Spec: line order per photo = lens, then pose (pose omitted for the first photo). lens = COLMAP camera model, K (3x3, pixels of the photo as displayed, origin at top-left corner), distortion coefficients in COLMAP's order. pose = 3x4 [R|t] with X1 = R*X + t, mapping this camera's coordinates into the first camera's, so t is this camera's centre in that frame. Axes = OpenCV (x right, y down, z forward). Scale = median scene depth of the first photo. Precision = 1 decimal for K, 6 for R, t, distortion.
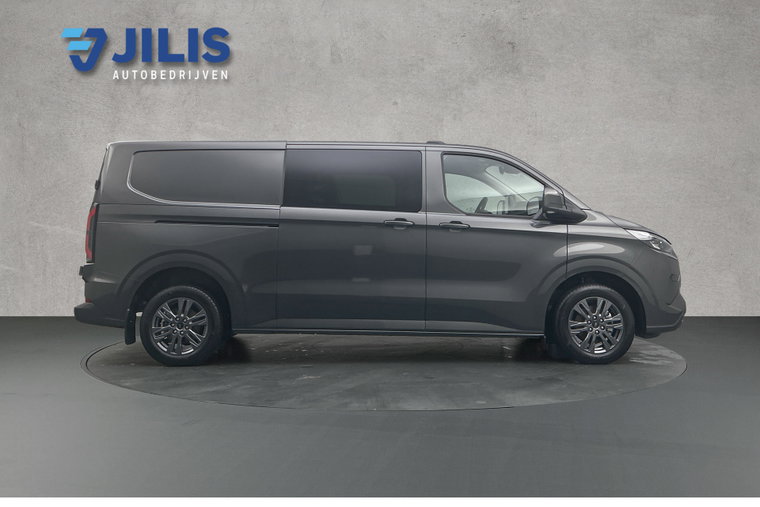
lens RADIAL K [[596.7, 0, 380.1], [0, 596.7, 253.5], [0, 0, 1]] dist [0.009340, -0.003725]
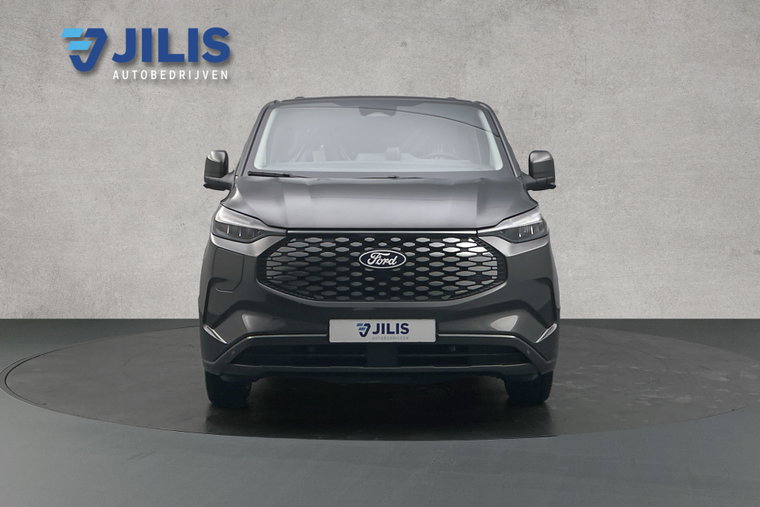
lens RADIAL K [[596.7, 0, 380.3], [0, 596.7, 253.6], [0, 0, 1]] dist [0.009340, -0.003725]
pose [[1.000000, 0.000120, 0.000263, -0.005653], [-0.000120, 1.000000, -0.000251, 0.020706], [-0.000263, 0.000251, 1.000000, 0.224282]]
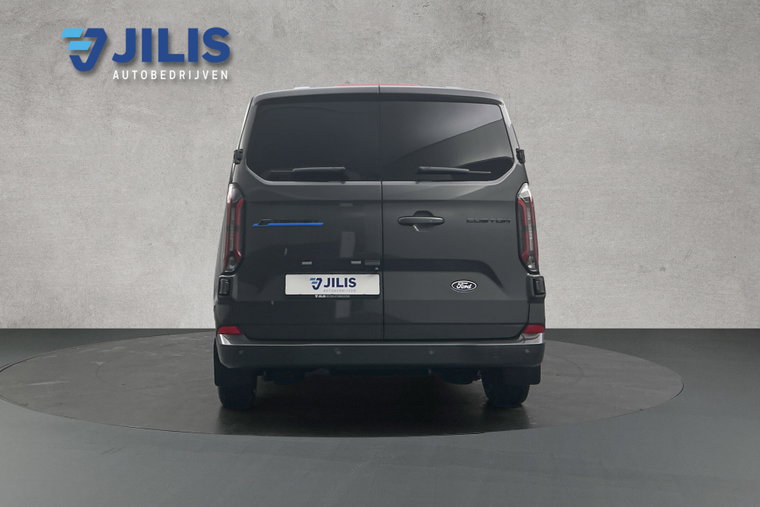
lens RADIAL K [[596.7, 0, 379.9], [0, 596.7, 253.2], [0, 0, 1]] dist [0.009340, -0.003725]
pose [[1.000000, 0.000137, -0.000909, 0.072942], [-0.000138, 1.000000, -0.000405, -0.003968], [0.000909, 0.000405, 1.000000, 0.131411]]
